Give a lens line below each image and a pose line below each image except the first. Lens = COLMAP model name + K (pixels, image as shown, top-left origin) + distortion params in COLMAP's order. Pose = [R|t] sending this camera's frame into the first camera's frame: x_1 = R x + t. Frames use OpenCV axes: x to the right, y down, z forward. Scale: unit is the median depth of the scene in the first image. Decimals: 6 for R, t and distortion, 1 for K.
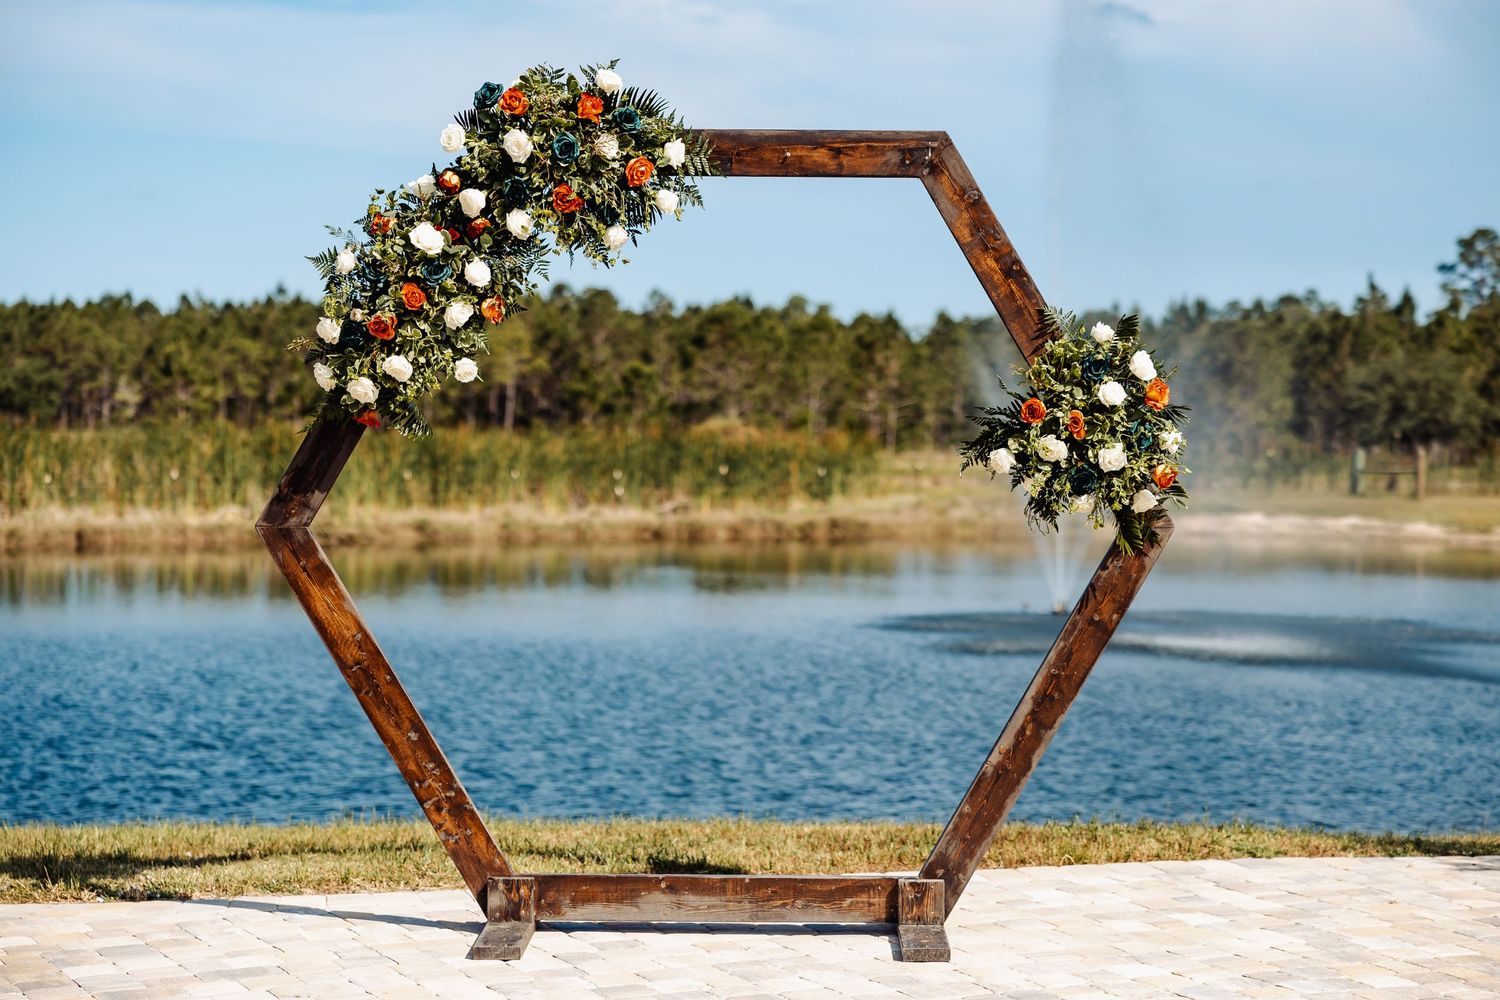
lens RADIAL K [[2981.8, 0, 751.5], [0, 2981.8, 501.5], [0, 0, 1]] dist [0.100720, 0.000000]
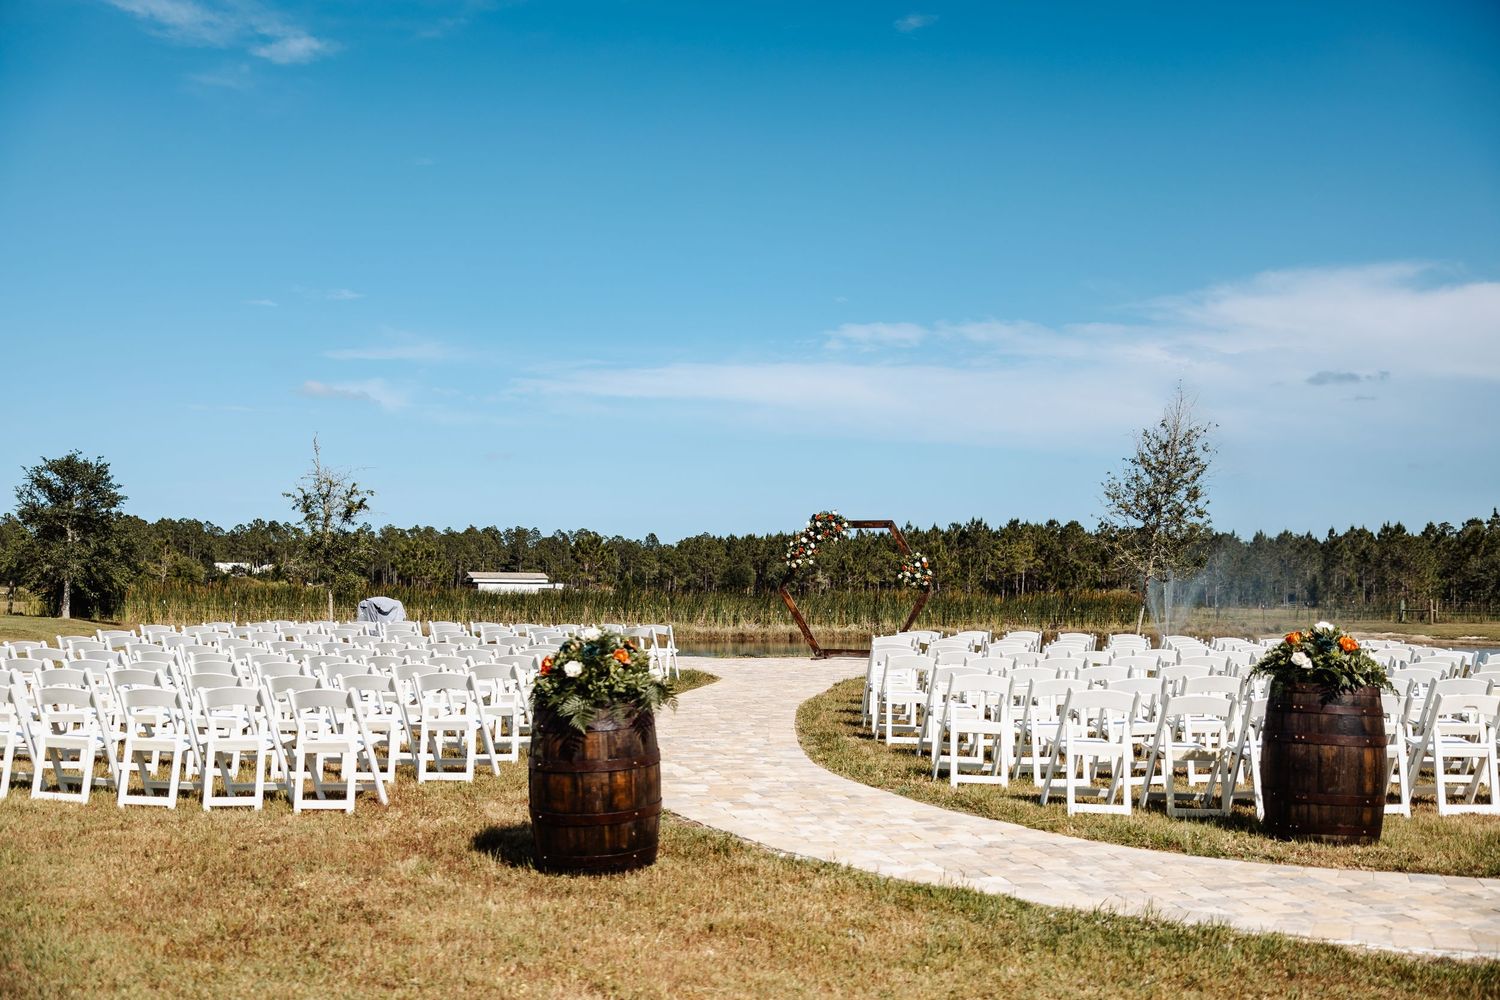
lens RADIAL K [[1630.5, 0, 750.3], [0, 1630.5, 499.5], [0, 0, 1]] dist [0.006656, 0.000000]
pose [[0.966957, -0.020920, -0.254081, 0.609813], [-0.000868, 0.996352, -0.085339, 0.108203], [0.254940, 0.082740, 0.963411, -2.147799]]
